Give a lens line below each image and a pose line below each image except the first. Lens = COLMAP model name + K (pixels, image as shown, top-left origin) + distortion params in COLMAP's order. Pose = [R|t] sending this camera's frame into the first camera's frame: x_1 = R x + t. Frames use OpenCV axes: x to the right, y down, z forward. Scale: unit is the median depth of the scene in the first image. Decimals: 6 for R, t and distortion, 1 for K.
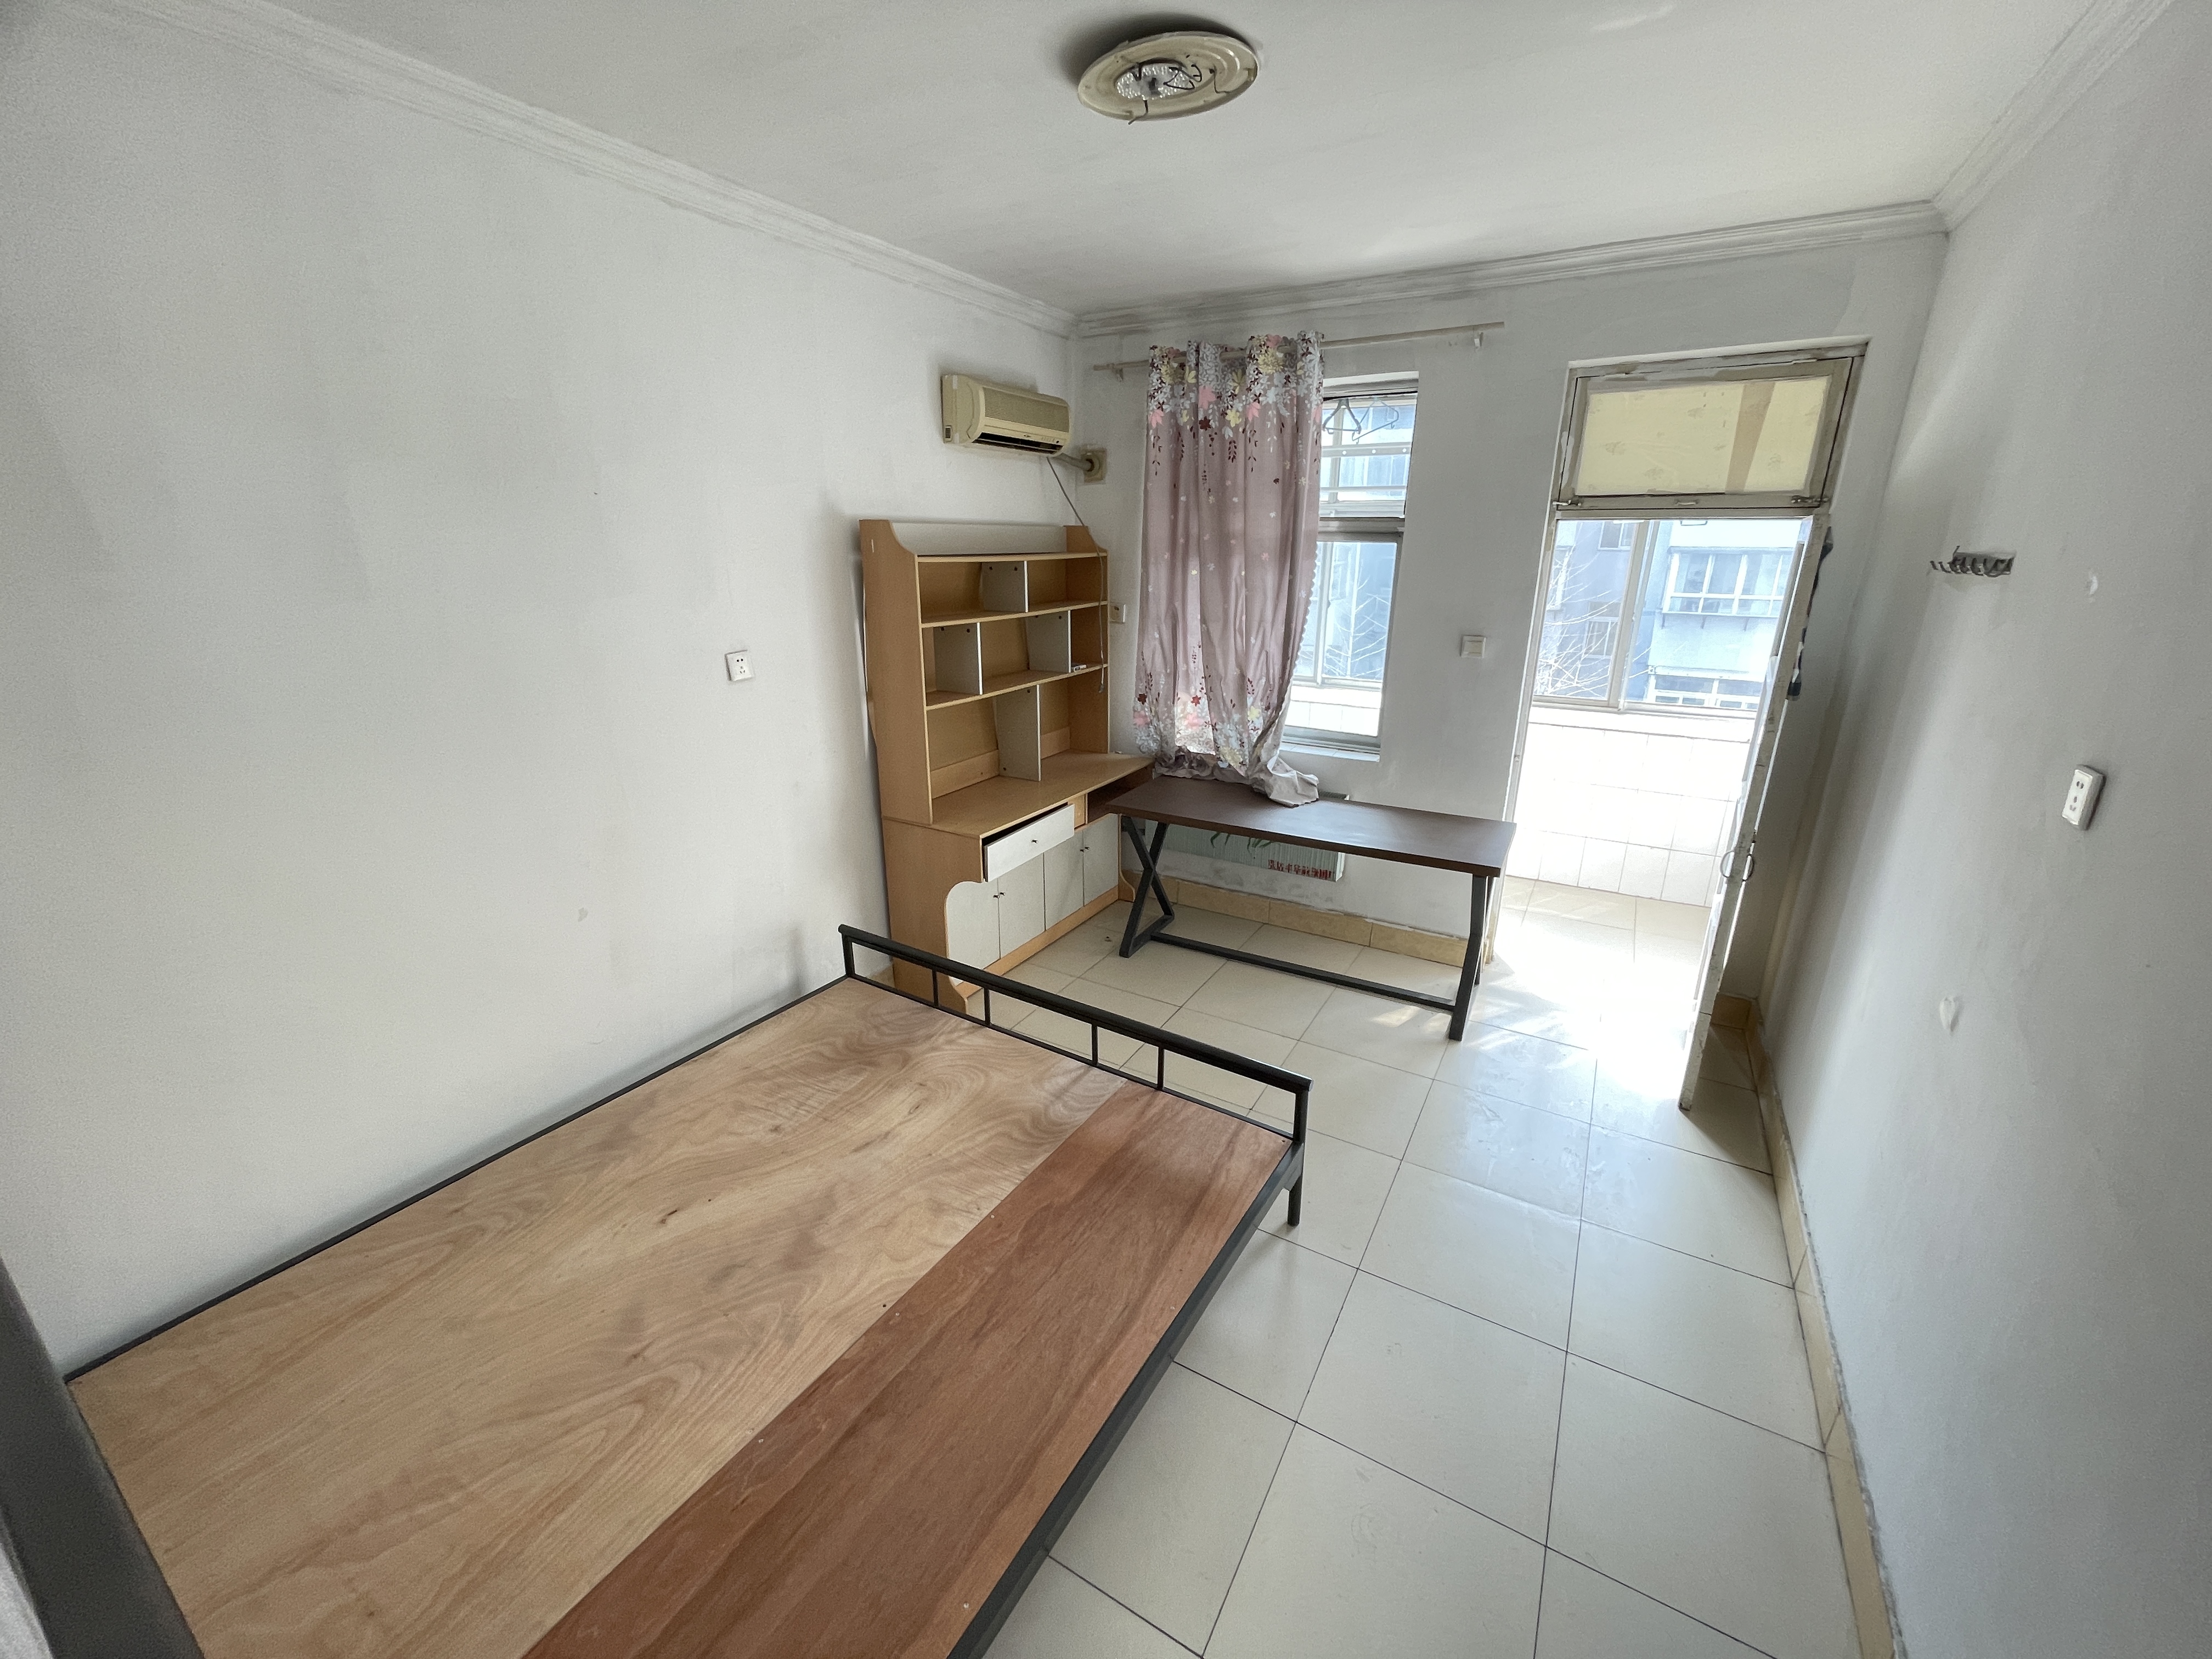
lens RADIAL K [[885.0, 0, 1104.0], [0, 885.0, 829.8], [0, 0, 1]] dist [-0.000309, -0.000017]
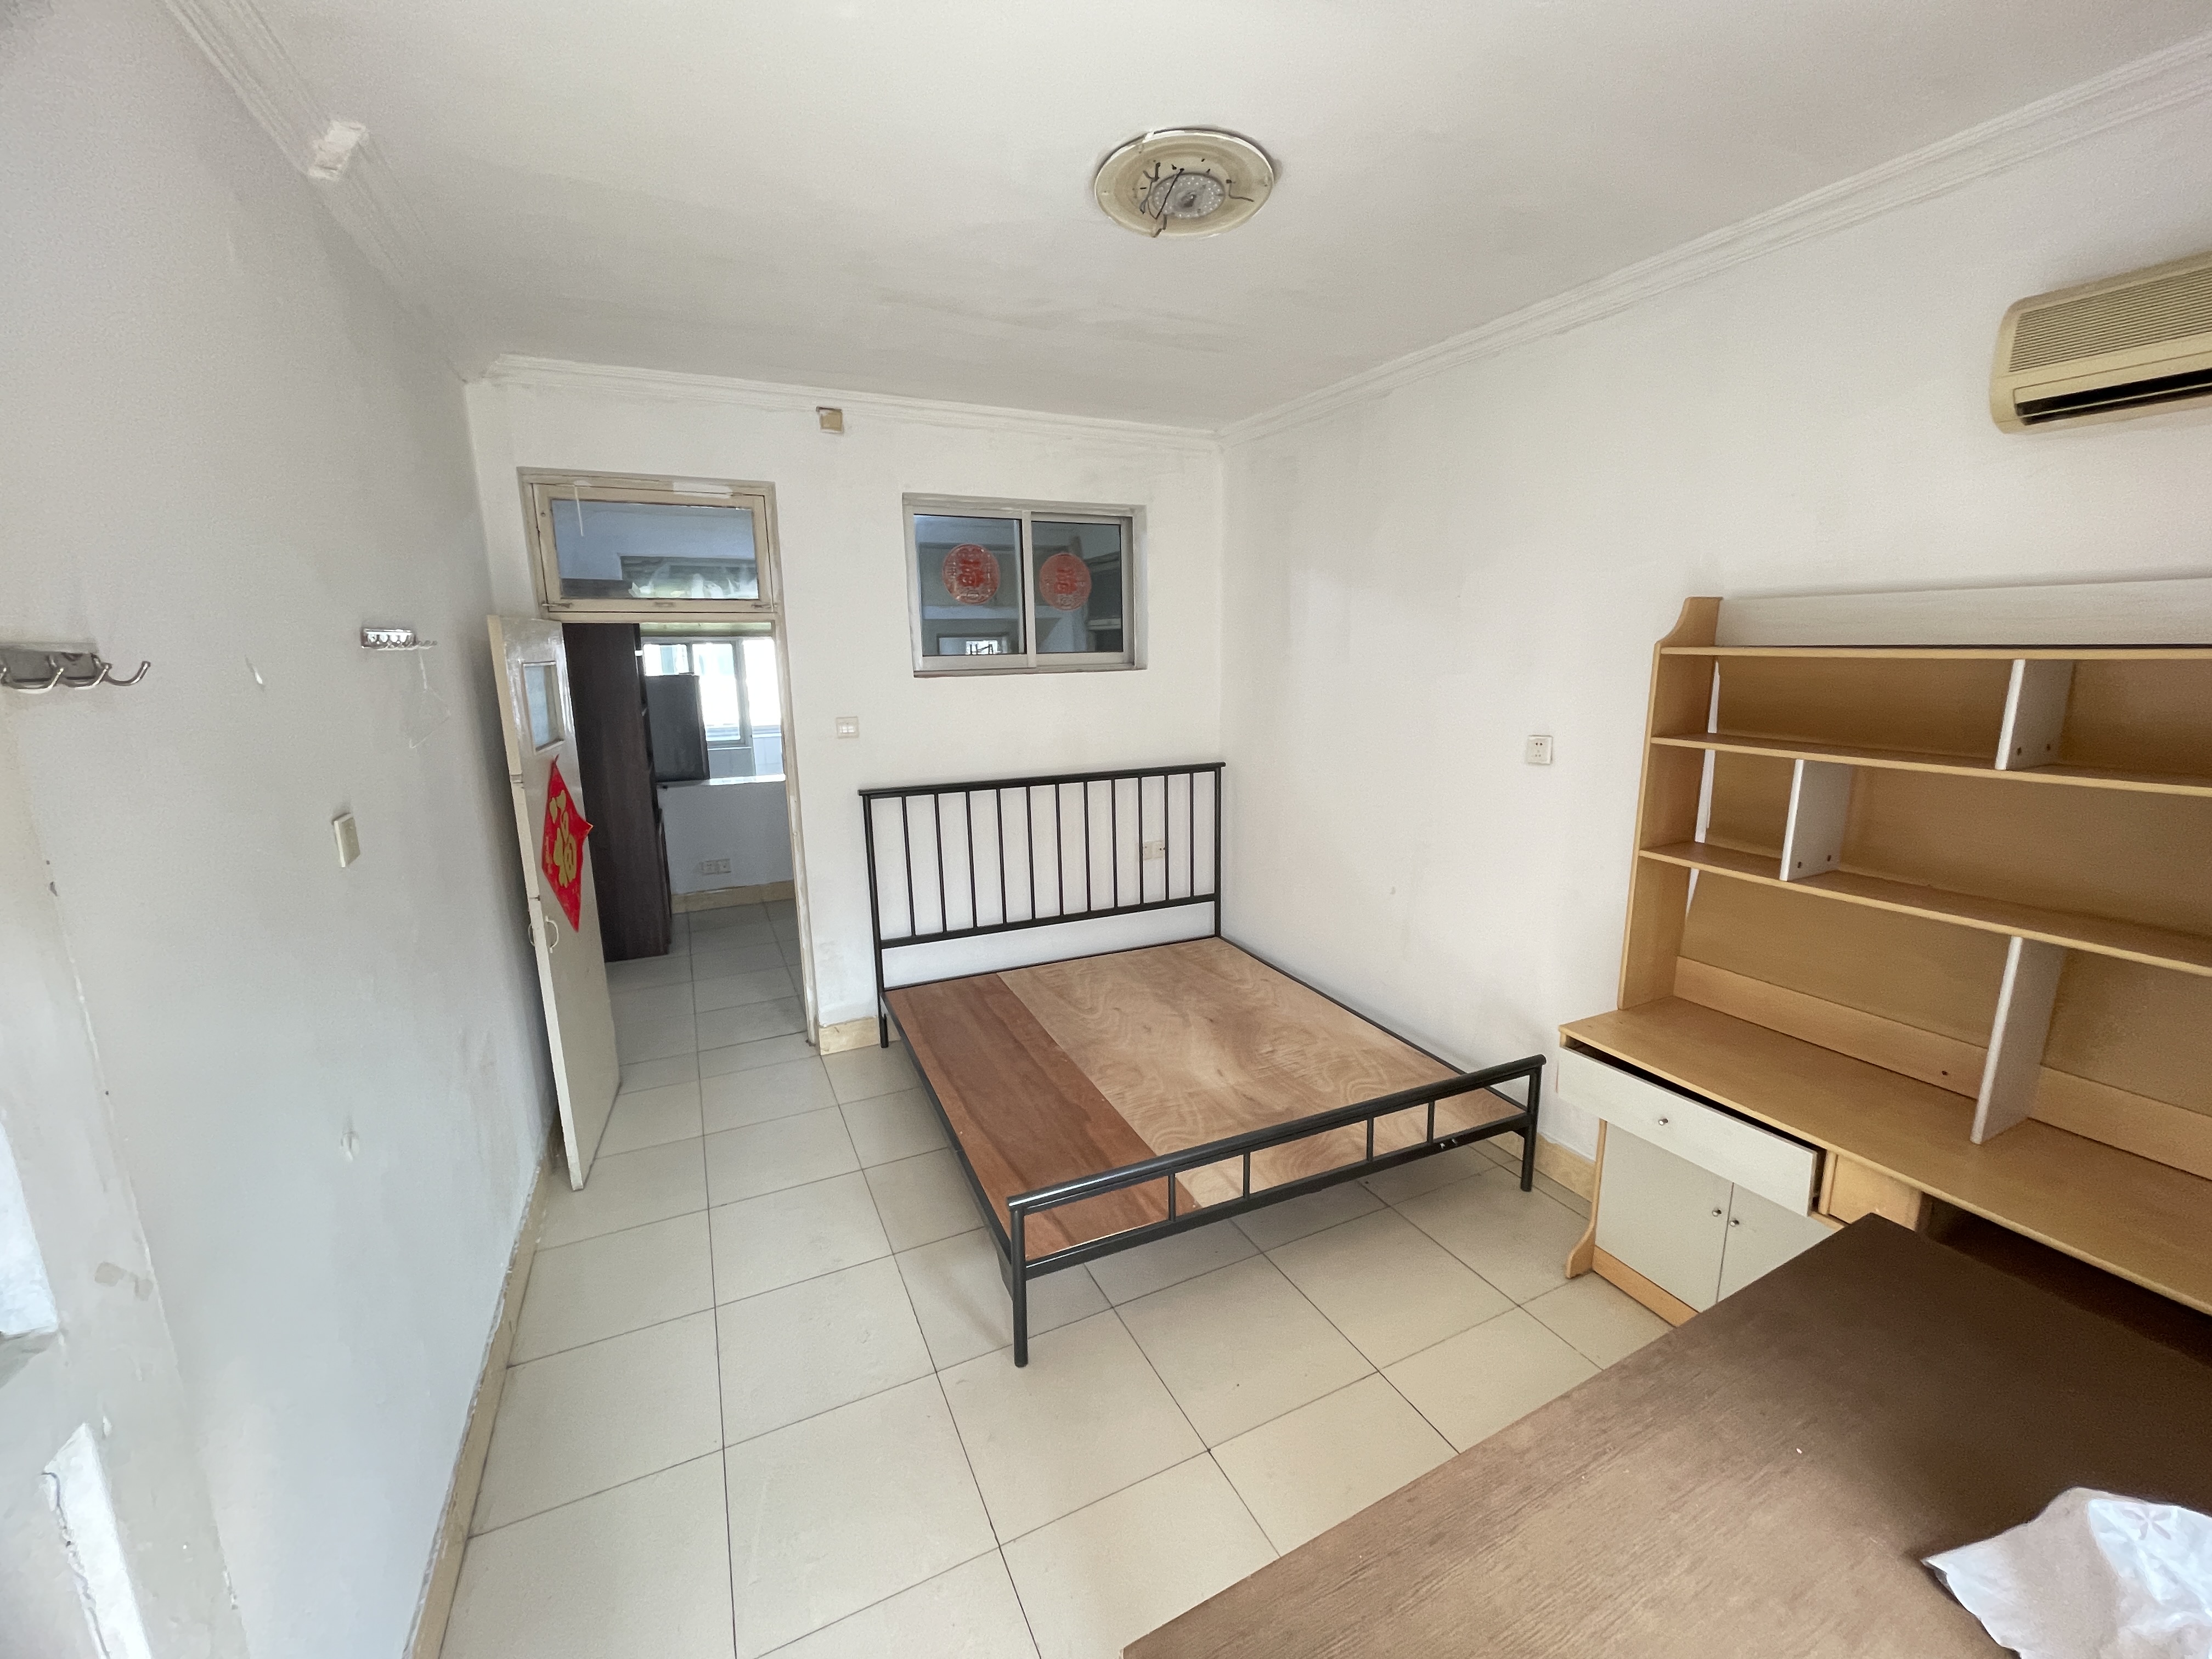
lens RADIAL K [[885.0, 0, 1106.0], [0, 885.0, 823.3], [0, 0, 1]] dist [-0.000309, -0.000017]
pose [[-0.560928, 0.174030, -0.809366, 0.574216], [-0.242076, 0.900445, 0.361384, -0.289699], [0.791681, 0.398638, -0.462956, 0.906513]]
